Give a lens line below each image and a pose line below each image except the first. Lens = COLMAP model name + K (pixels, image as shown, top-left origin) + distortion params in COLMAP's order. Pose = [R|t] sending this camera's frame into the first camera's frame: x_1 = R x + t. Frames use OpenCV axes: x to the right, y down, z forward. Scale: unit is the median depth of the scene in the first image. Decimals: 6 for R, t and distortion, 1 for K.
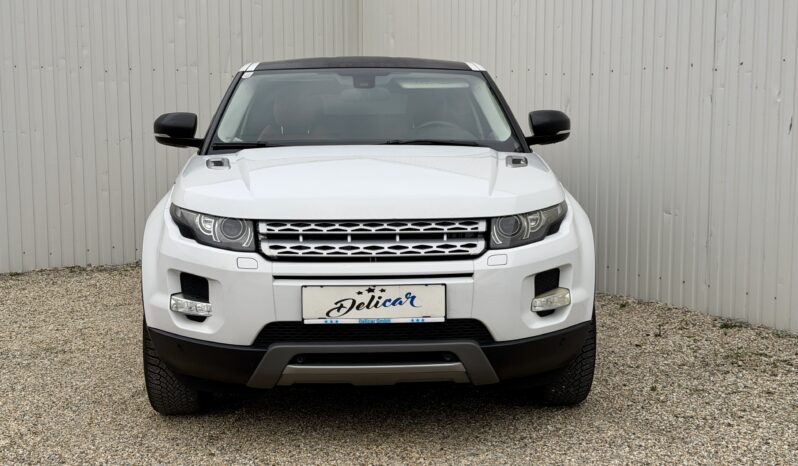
lens RADIAL K [[1119.8, 0, 399.0], [0, 1119.8, 233.0], [0, 0, 1]] dist [0.096929, -0.093423]
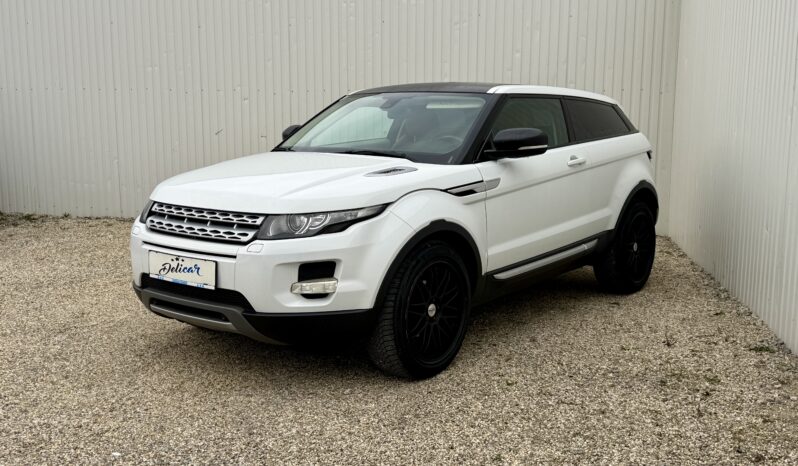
lens RADIAL K [[799.0, 0, 399.1], [0, 799.0, 218.2], [0, 0, 1]] dist [0.086131, -0.000943]
pose [[0.771649, 0.092364, -0.629306, 0.786229], [-0.078883, 0.995659, 0.049408, -0.067719], [0.631138, 0.011516, 0.775585, 0.397787]]
